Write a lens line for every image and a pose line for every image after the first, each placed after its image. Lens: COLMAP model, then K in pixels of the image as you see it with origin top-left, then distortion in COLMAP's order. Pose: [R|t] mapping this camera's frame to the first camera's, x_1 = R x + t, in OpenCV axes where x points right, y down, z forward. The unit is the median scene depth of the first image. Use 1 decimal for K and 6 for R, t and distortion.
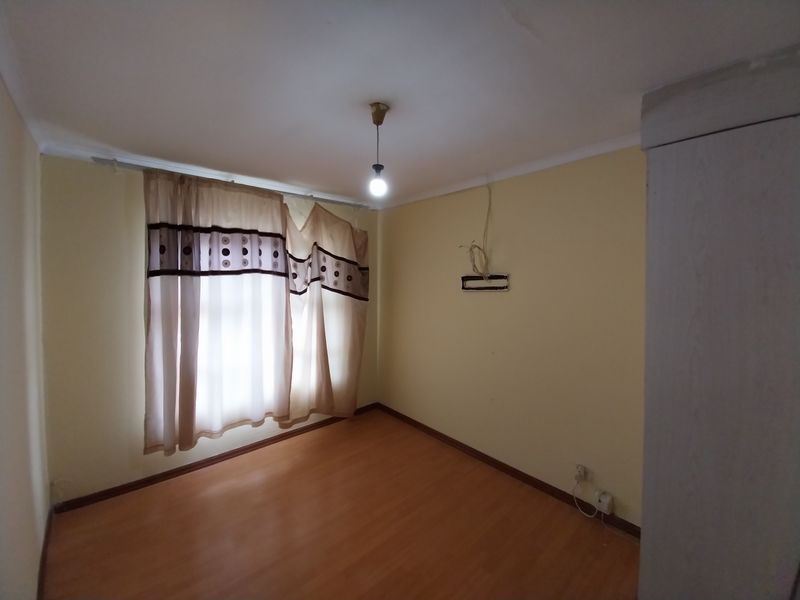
lens RADIAL K [[316.2, 0, 394.9], [0, 316.2, 284.7], [0, 0, 1]] dist [0.023687, -0.017581]
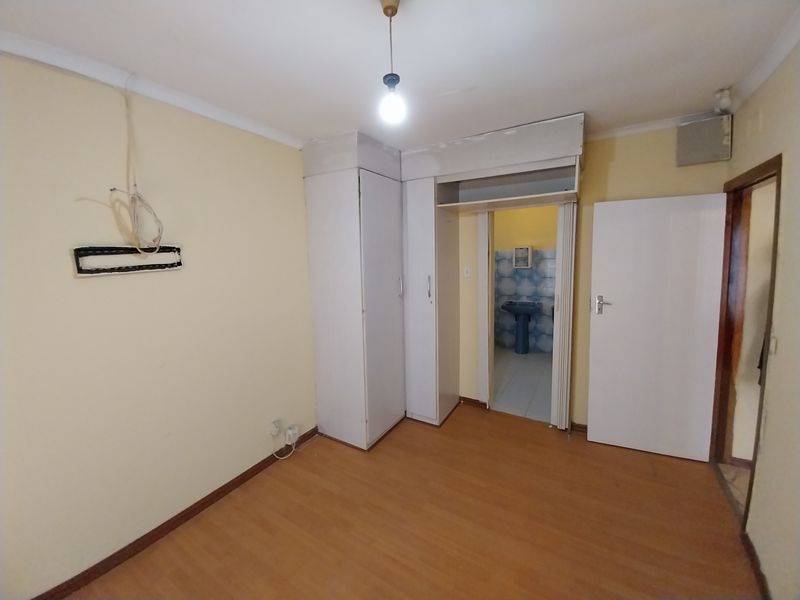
lens RADIAL K [[316.2, 0, 394.9], [0, 316.2, 284.7], [0, 0, 1]] dist [0.023687, -0.017581]
pose [[-0.298963, -0.083026, 0.950646, -0.455836], [0.043315, 0.994000, 0.100434, 0.003623], [-0.953281, 0.071203, -0.293573, 0.744359]]
